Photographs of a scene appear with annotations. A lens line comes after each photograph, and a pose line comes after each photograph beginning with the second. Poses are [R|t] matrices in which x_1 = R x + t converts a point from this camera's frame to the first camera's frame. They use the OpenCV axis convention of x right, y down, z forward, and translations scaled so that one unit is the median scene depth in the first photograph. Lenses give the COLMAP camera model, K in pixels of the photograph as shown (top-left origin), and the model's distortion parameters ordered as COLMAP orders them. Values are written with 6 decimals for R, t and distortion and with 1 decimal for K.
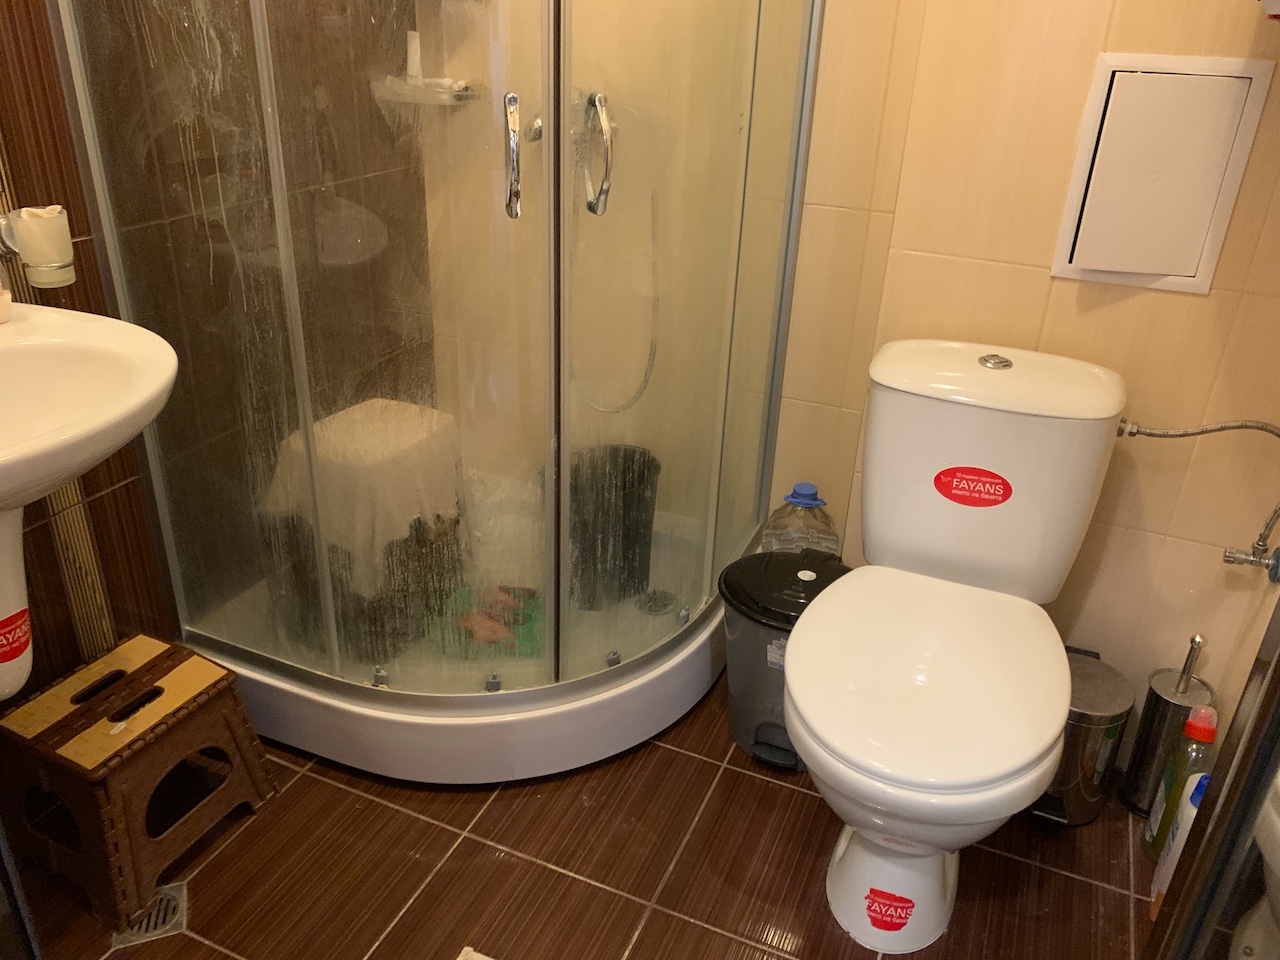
lens RADIAL K [[962.8, 0, 639.4], [0, 962.8, 452.6], [0, 0, 1]] dist [0.068069, -0.113623]
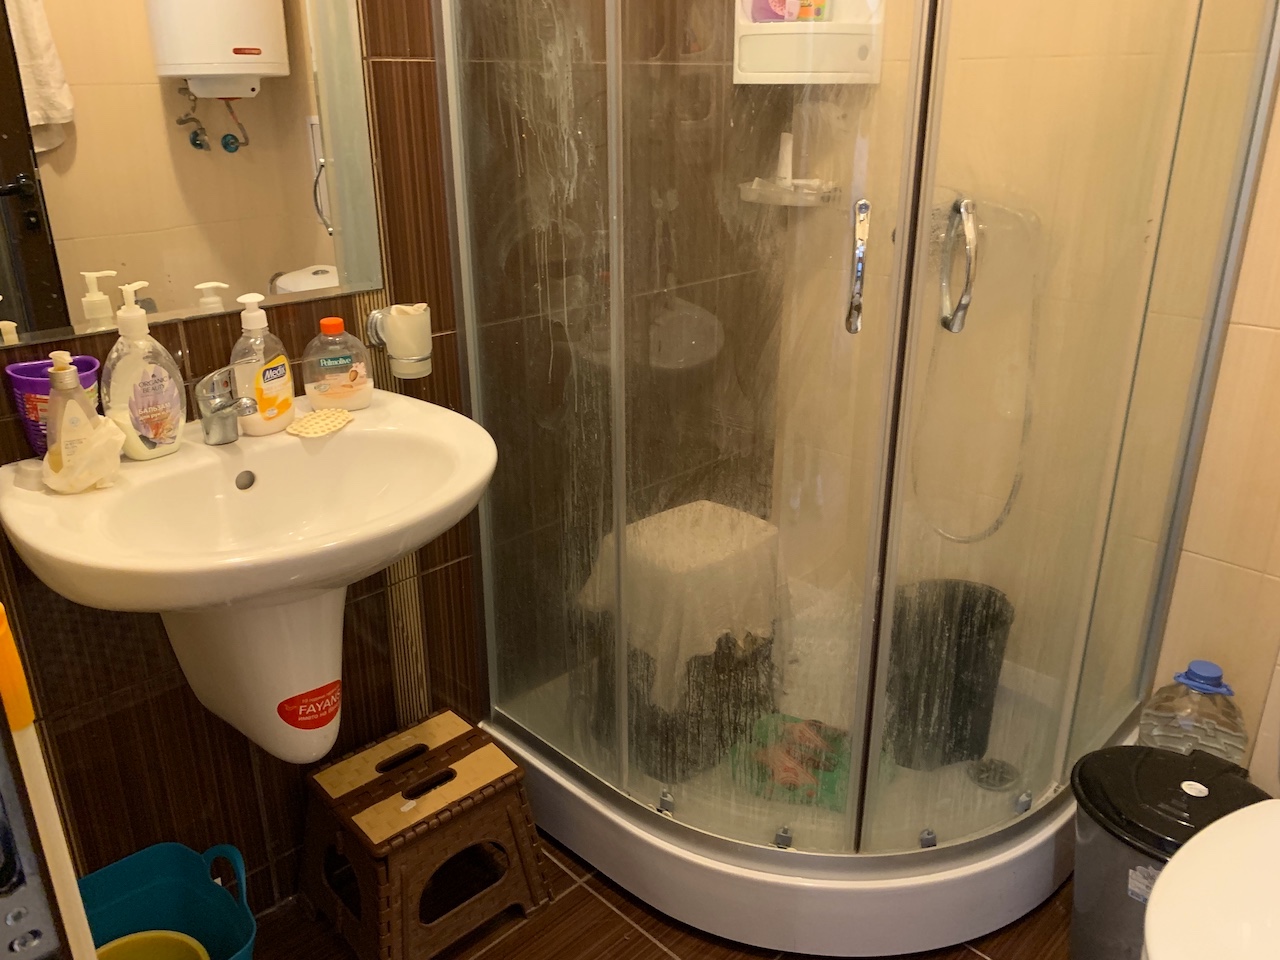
lens RADIAL K [[962.8, 0, 639.4], [0, 962.8, 452.6], [0, 0, 1]] dist [0.068069, -0.113623]
pose [[0.925649, 0.094332, -0.366436, 0.022381], [-0.125305, 0.990203, -0.061624, -0.044353], [0.357033, 0.102959, 0.928400, 0.089811]]
